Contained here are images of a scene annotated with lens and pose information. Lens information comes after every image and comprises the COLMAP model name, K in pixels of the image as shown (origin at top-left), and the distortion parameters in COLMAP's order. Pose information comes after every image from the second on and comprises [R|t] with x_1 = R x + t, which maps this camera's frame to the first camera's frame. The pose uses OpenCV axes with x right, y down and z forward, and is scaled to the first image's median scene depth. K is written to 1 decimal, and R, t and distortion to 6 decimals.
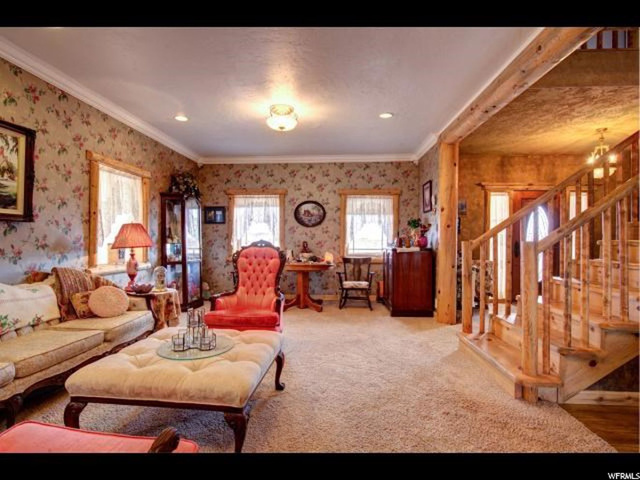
lens RADIAL K [[339.4, 0, 320.0], [0, 339.4, 240.0], [0, 0, 1]] dist [0.001675, 0.000234]
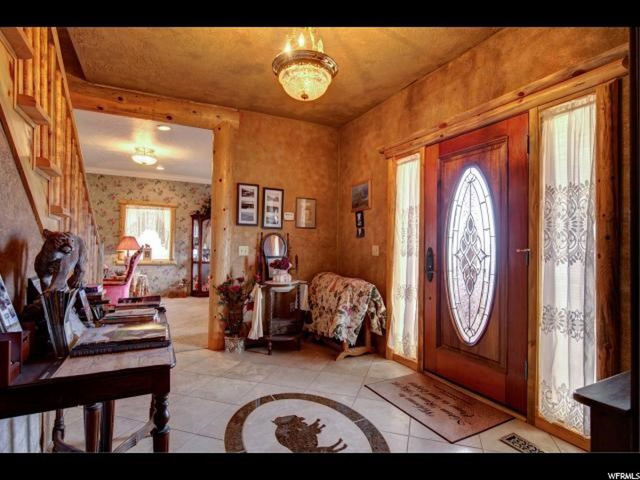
lens RADIAL K [[339.4, 0, 320.0], [0, 339.4, 240.0], [0, 0, 1]] dist [0.001675, 0.000234]
pose [[0.504978, -0.026530, -0.862724, 1.869216], [-0.003942, 0.999446, -0.033042, 0.031295], [0.863123, 0.020087, 0.504594, 1.219129]]
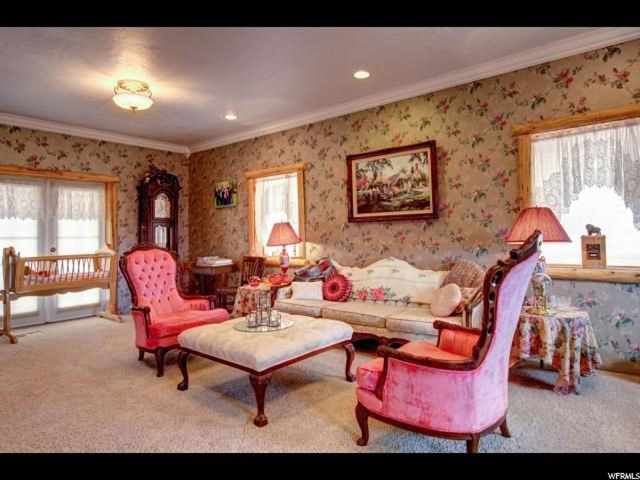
lens RADIAL K [[385.7, 0, 321.5], [0, 385.7, 225.0], [0, 0, 1]] dist [-0.001630, -0.000710]
pose [[-0.587554, -0.017855, -0.808988, 0.435514], [0.014831, 0.999351, -0.032828, 0.007364], [0.809049, -0.031286, -0.586907, 1.398153]]
